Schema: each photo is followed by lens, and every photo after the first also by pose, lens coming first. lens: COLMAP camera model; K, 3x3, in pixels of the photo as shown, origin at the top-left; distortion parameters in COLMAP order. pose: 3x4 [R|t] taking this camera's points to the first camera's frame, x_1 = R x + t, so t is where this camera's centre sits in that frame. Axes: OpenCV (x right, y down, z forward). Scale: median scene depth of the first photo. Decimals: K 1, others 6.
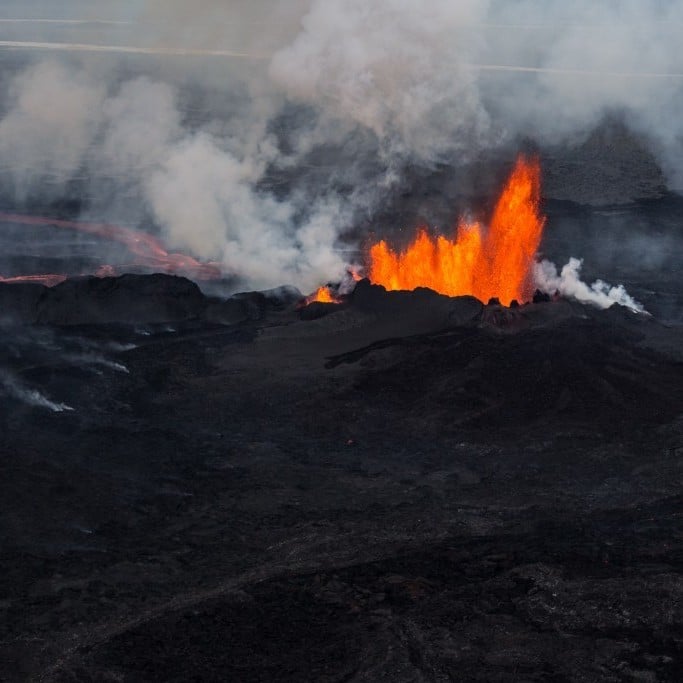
lens RADIAL K [[1284.7, 0, 342.2], [0, 1284.7, 340.5], [0, 0, 1]] dist [-0.128954, 0.000000]
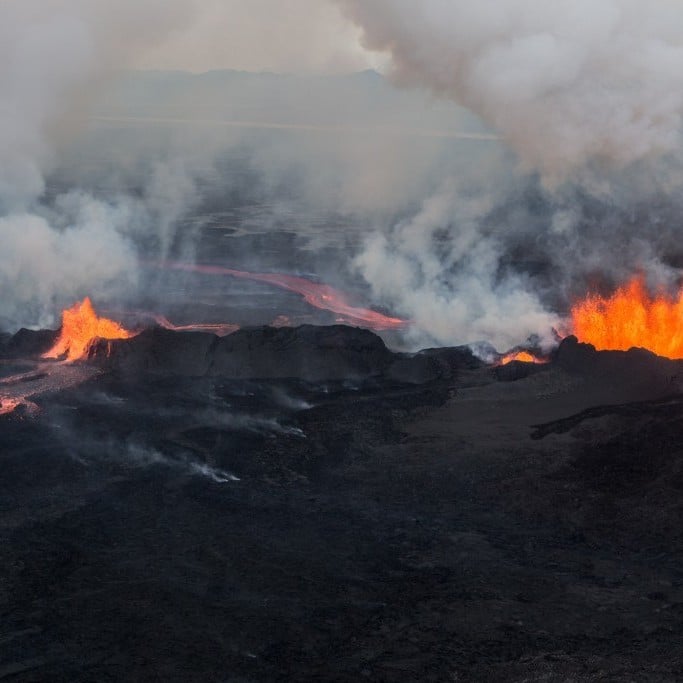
lens RADIAL K [[1284.7, 0, 340.6], [0, 1284.7, 342.7], [0, 0, 1]] dist [-0.128954, 0.000000]
pose [[0.990477, 0.024918, -0.135402, -0.028290], [-0.030551, 0.998745, -0.039689, -0.005154], [0.134244, 0.043448, 0.989995, 0.145498]]
